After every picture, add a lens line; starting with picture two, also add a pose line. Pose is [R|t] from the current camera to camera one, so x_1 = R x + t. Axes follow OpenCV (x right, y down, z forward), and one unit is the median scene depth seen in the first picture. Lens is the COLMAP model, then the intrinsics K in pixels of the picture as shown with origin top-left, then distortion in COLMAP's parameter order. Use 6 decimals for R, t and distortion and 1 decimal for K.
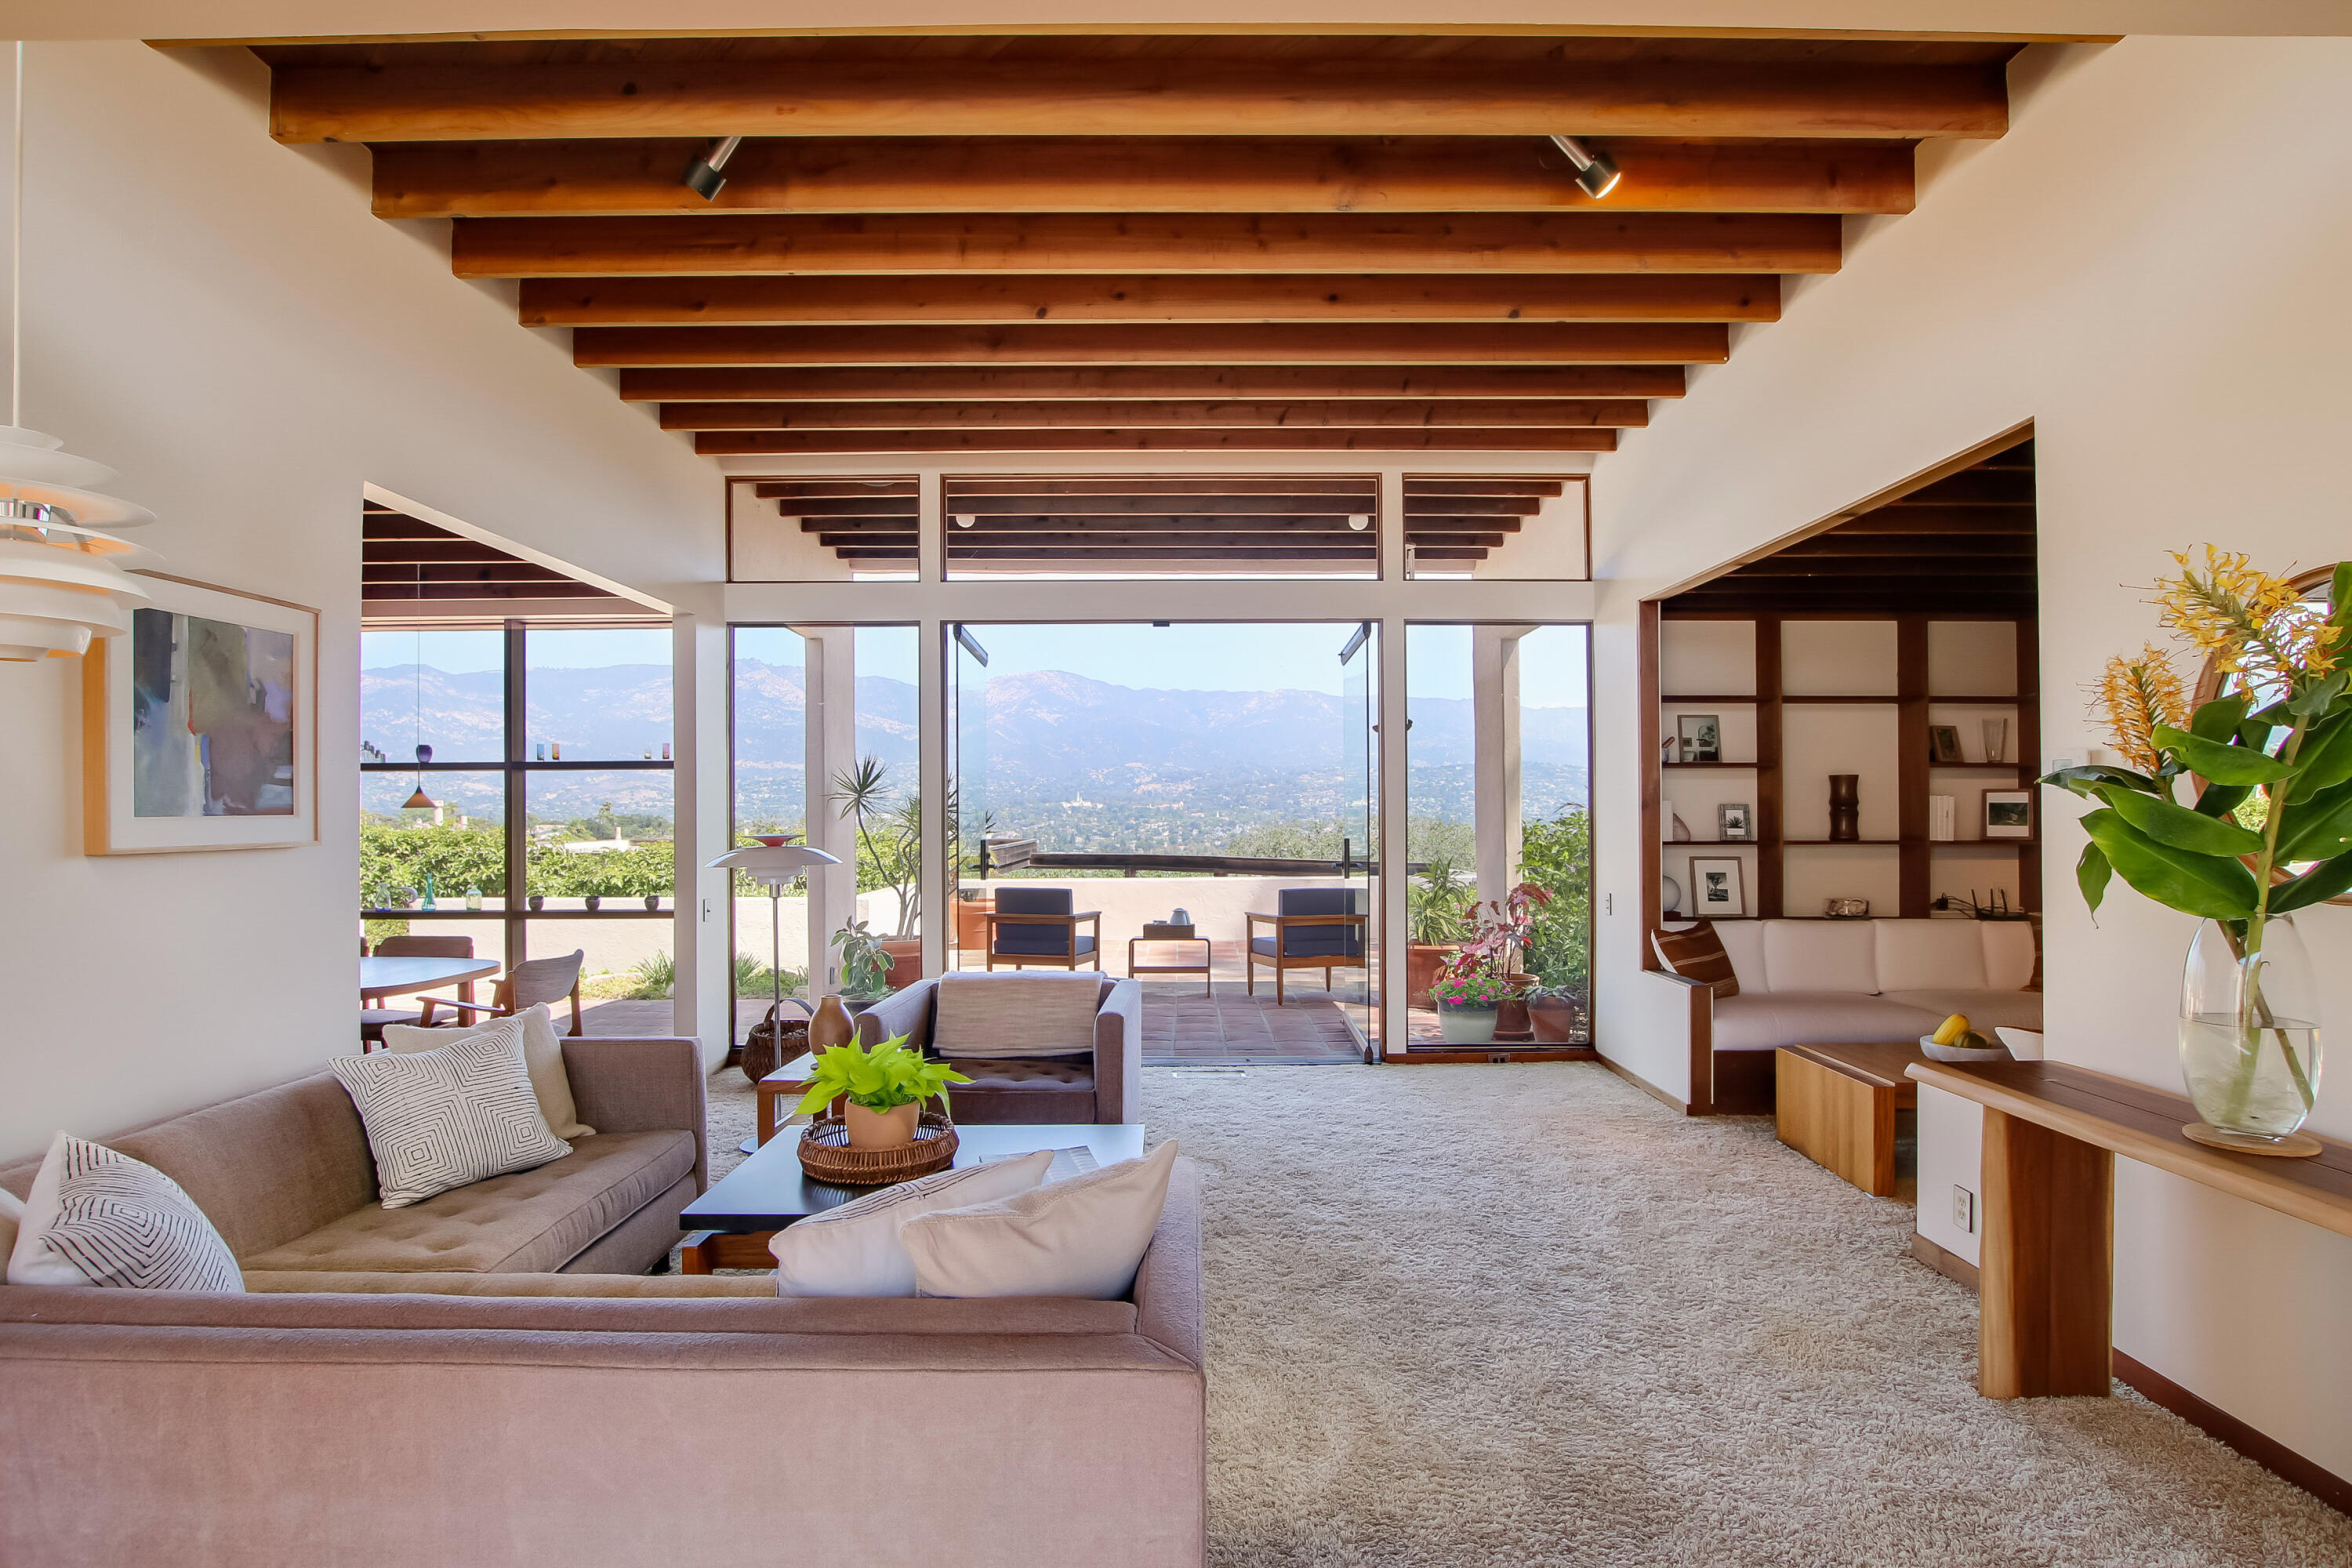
lens RADIAL K [[1161.0, 0, 1189.5], [0, 1161.0, 811.6], [0, 0, 1]] dist [-0.017773, -0.000617]
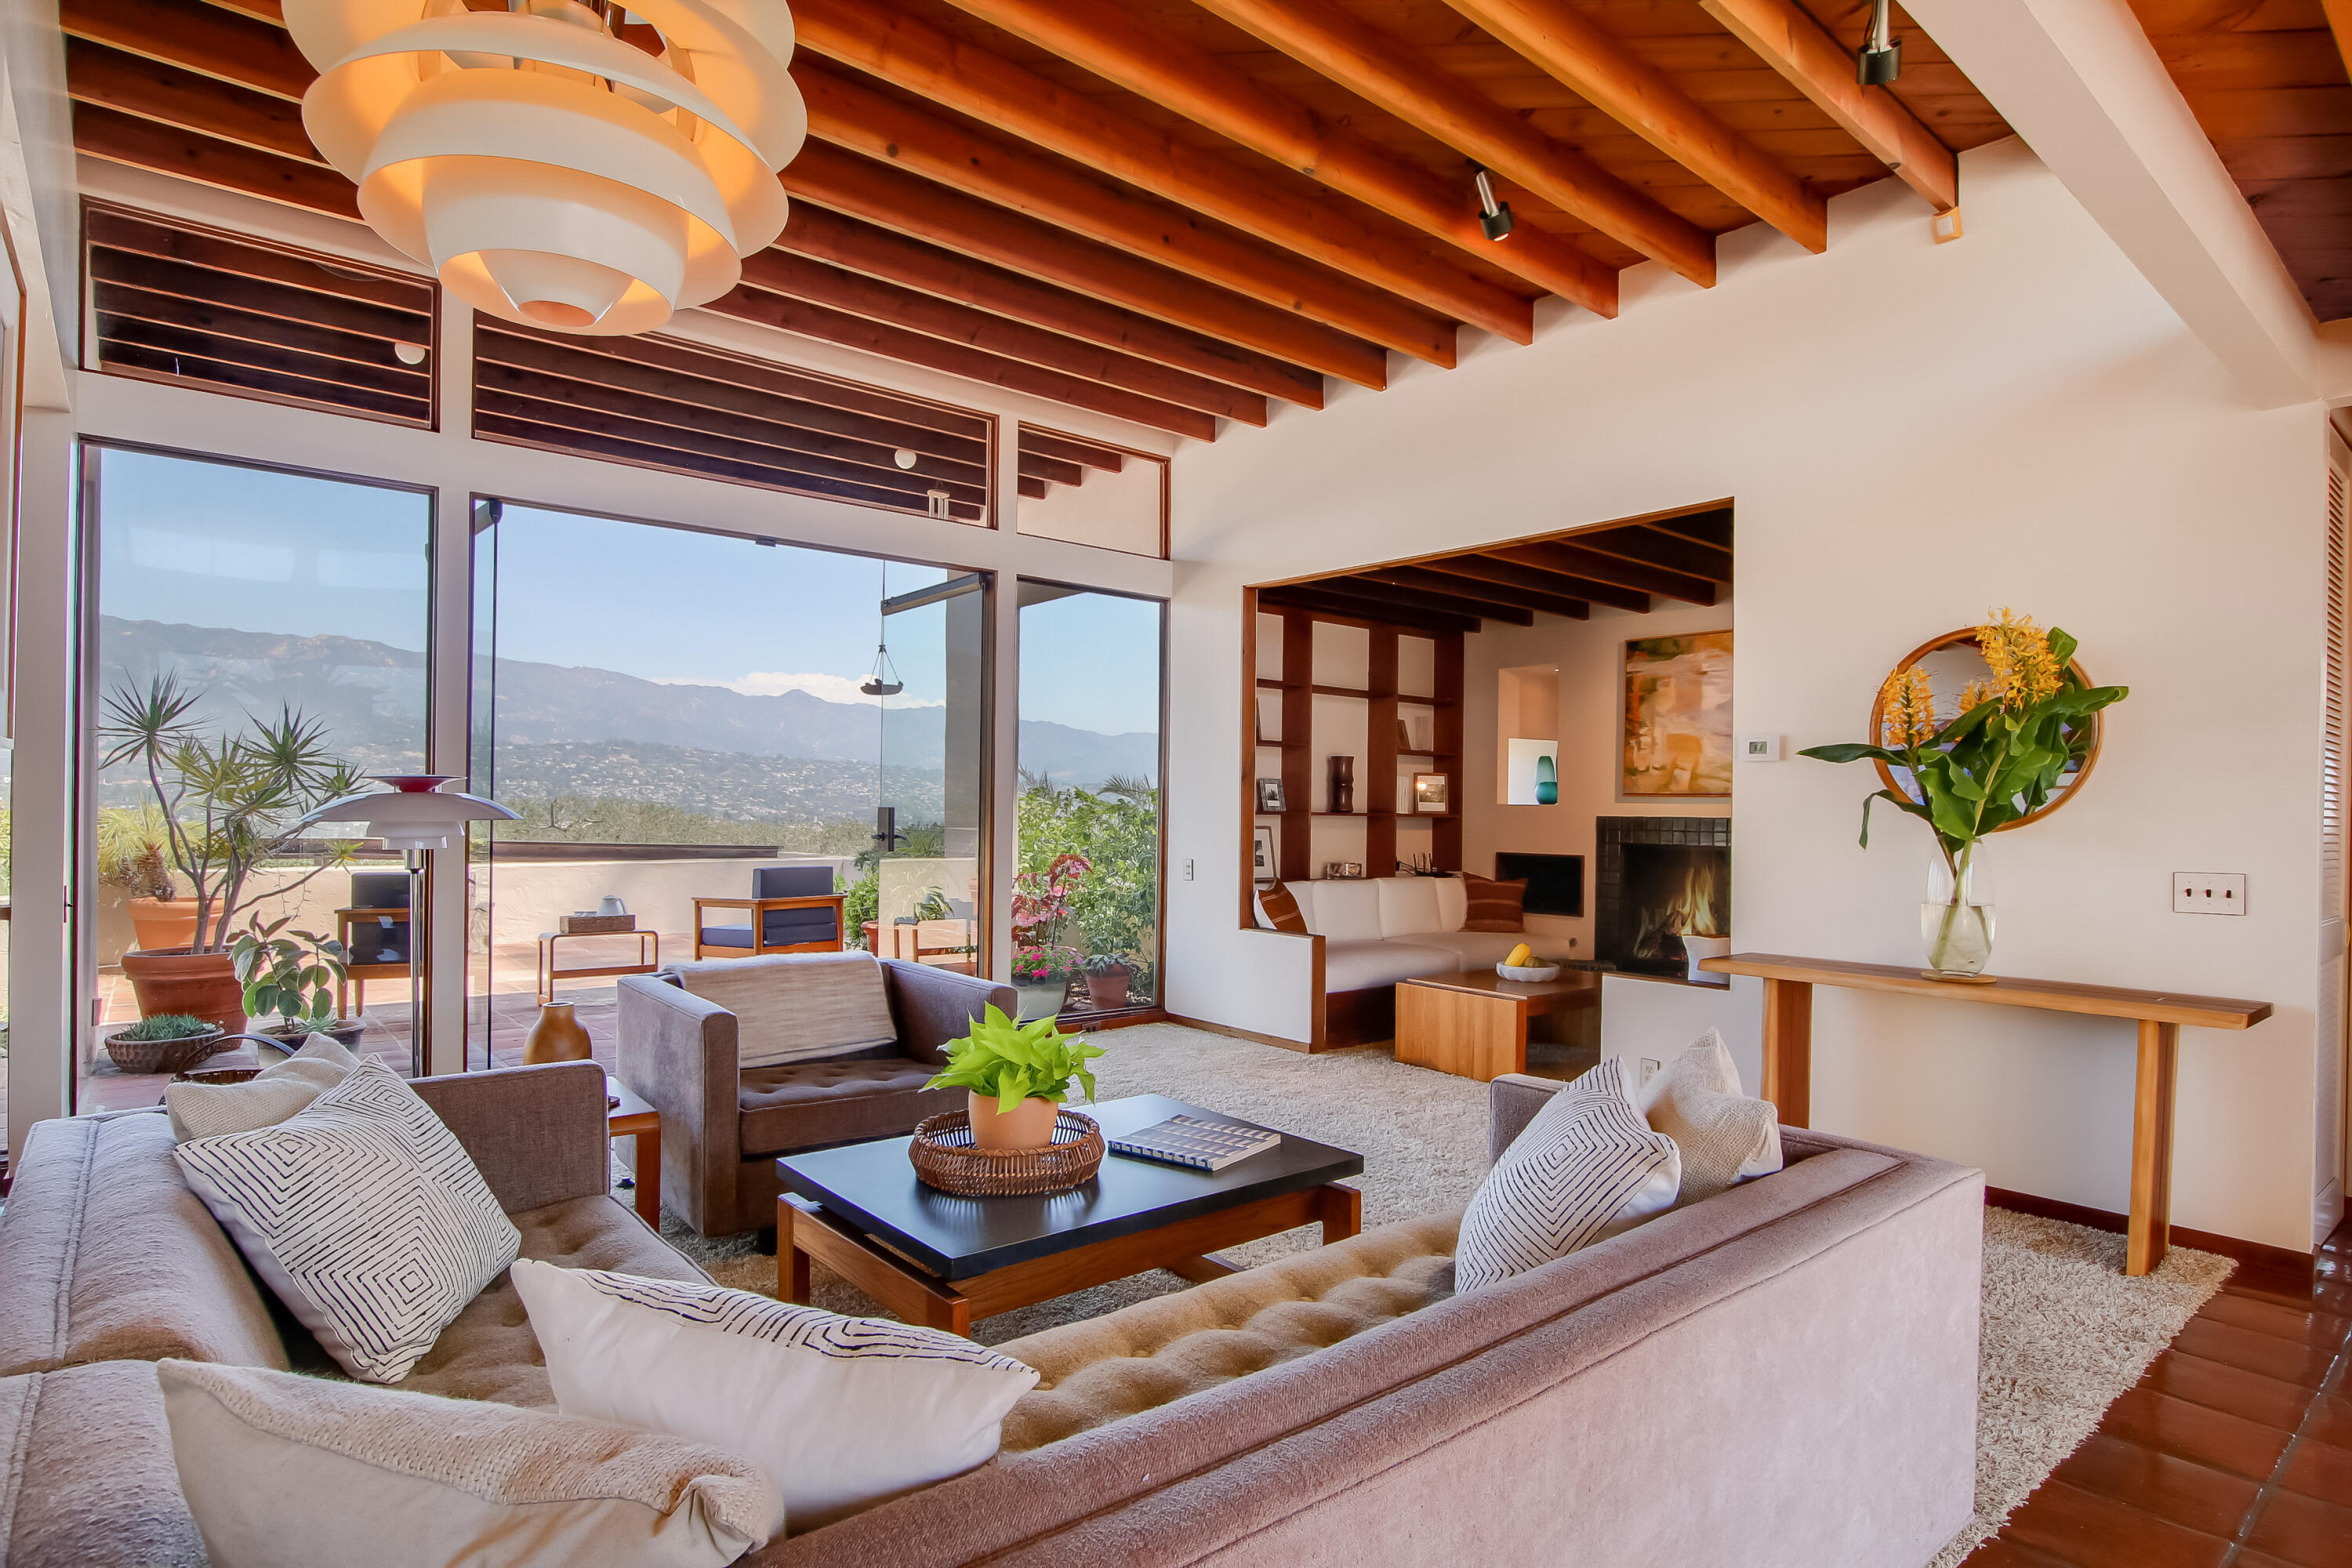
lens RADIAL K [[1248.9, 0, 1176.0], [0, 1248.9, 803.5], [0, 0, 1]] dist [-0.020591, 0.000073]
pose [[0.771932, 0.015571, 0.635514, -0.365952], [-0.016838, 0.999850, -0.004046, 0.024050], [-0.635482, -0.007577, 0.772079, 0.127547]]
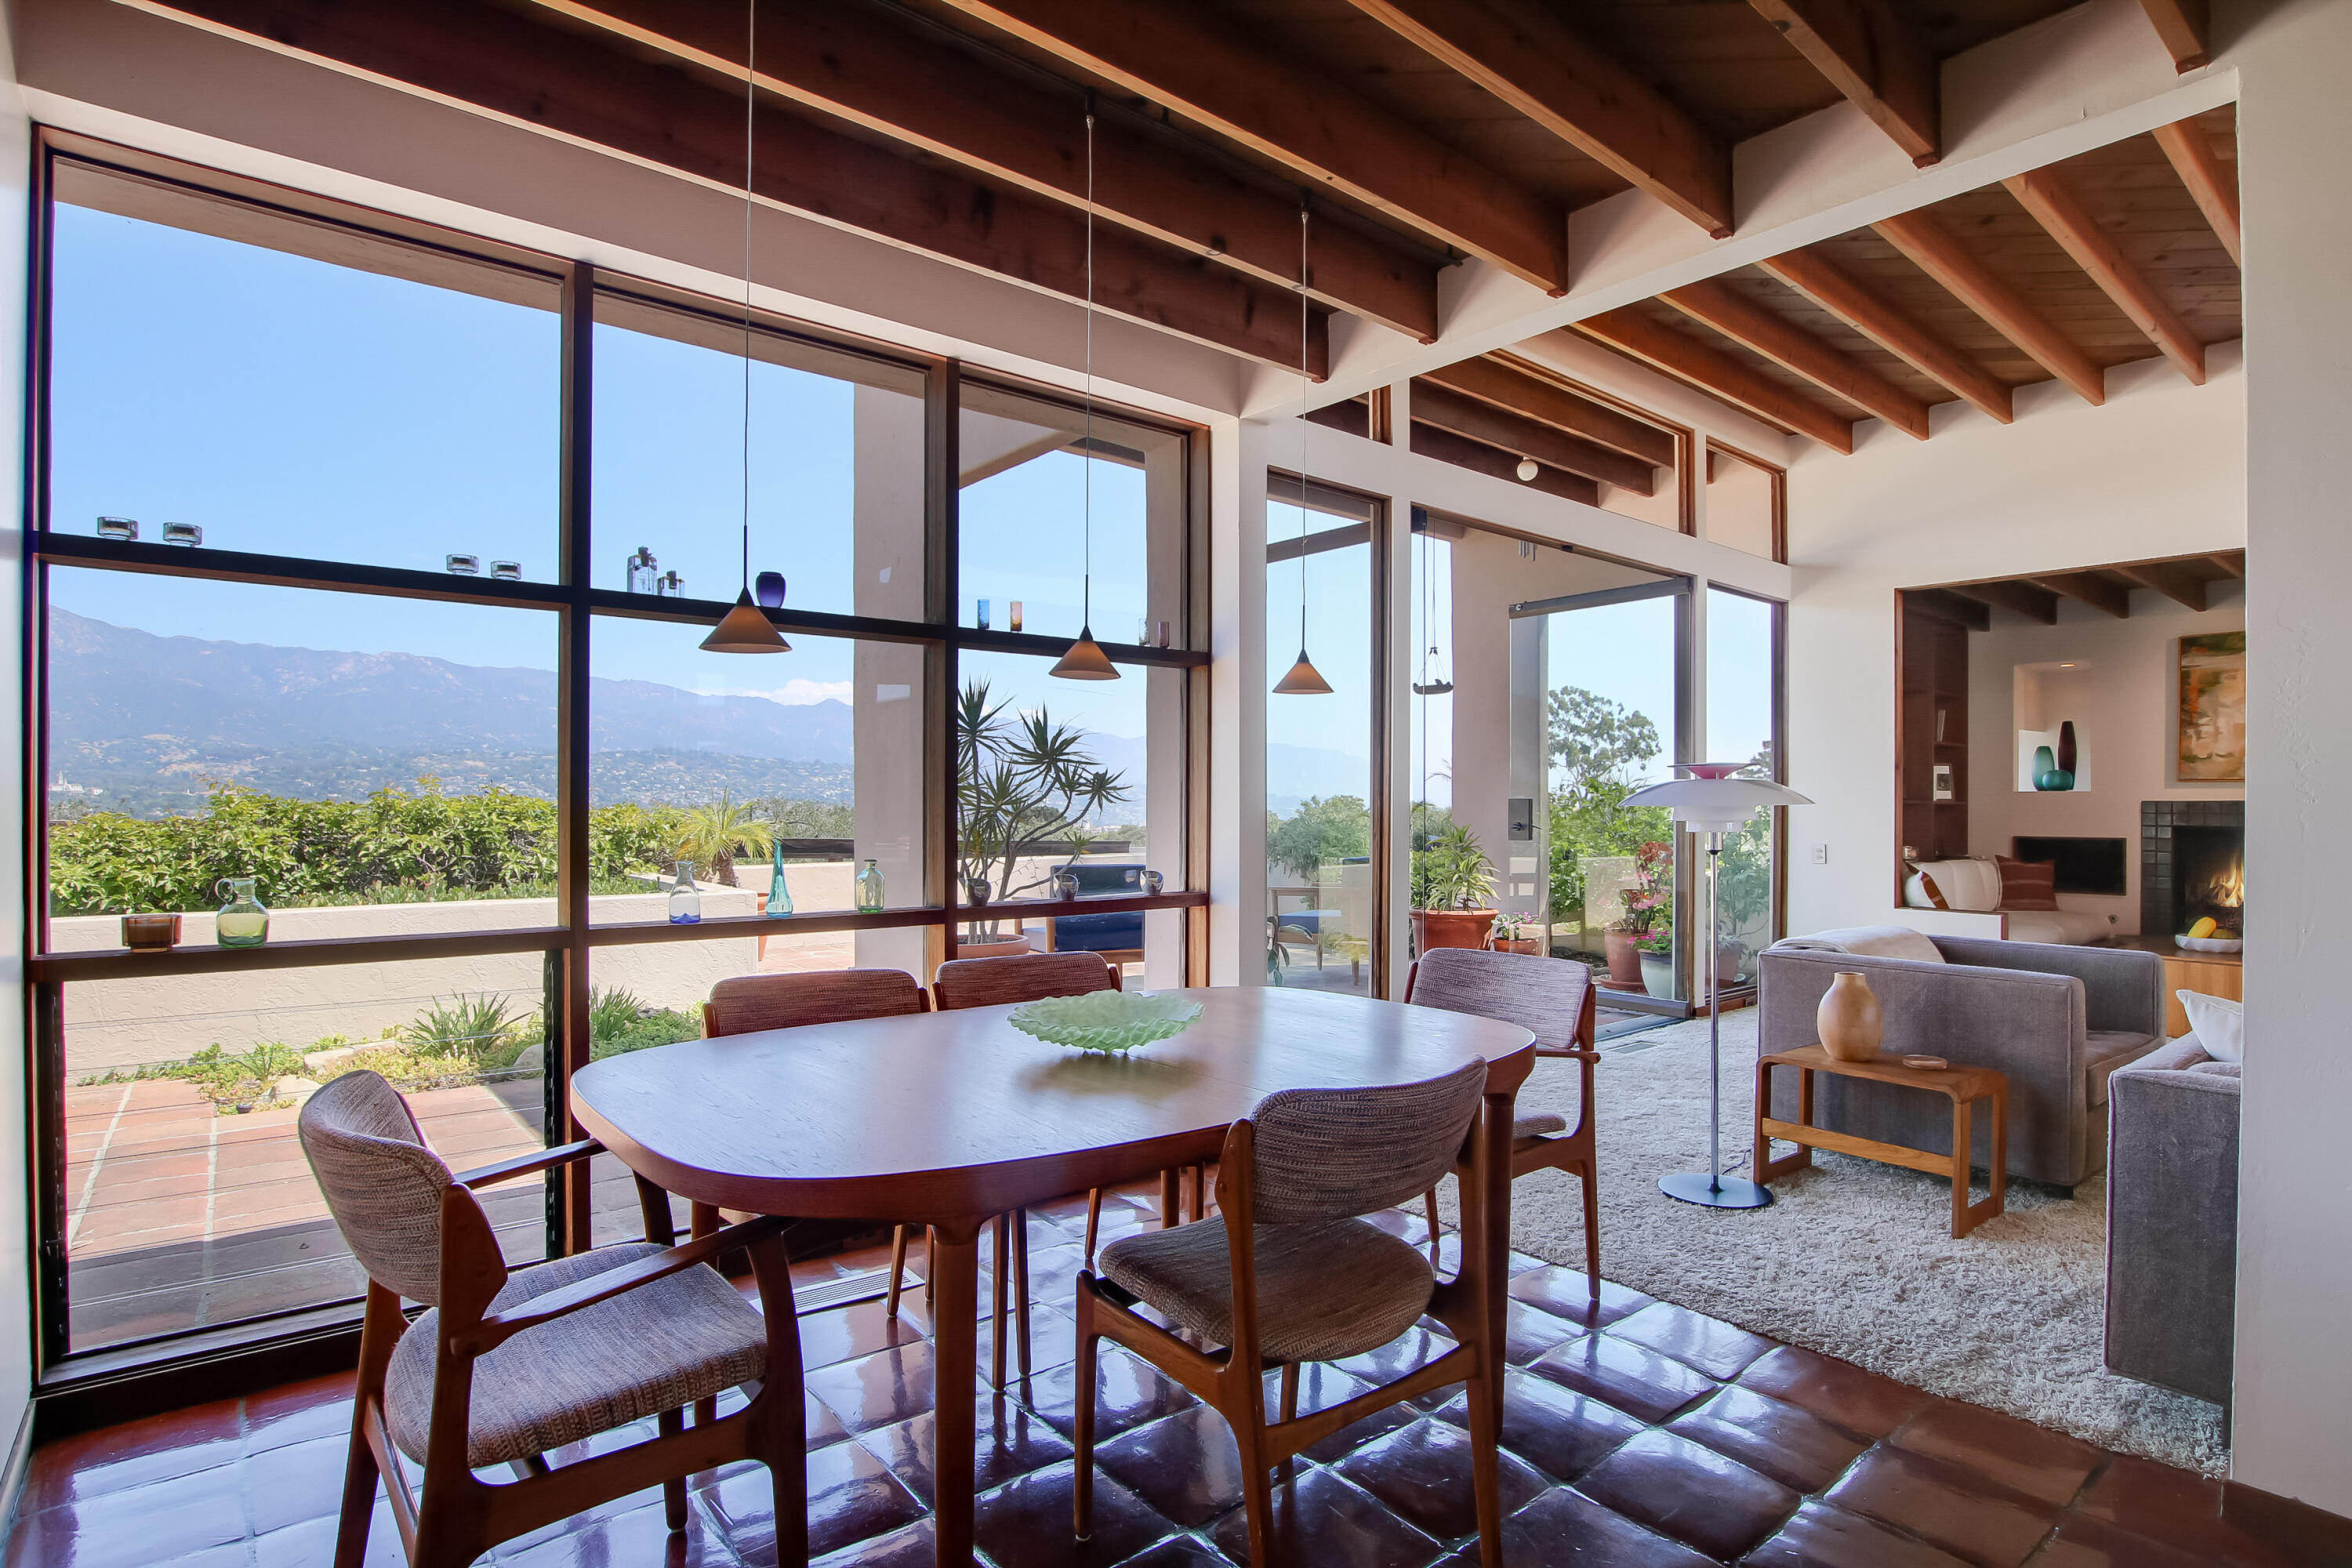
lens RADIAL K [[1181.1, 0, 1172.4], [0, 1181.1, 797.7], [0, 0, 1]] dist [-0.023810, -0.000416]
pose [[0.775747, 0.011074, 0.630947, -0.836185], [-0.007311, 0.999937, -0.008562, 0.039337], [-0.631002, 0.002030, 0.775779, 0.504830]]
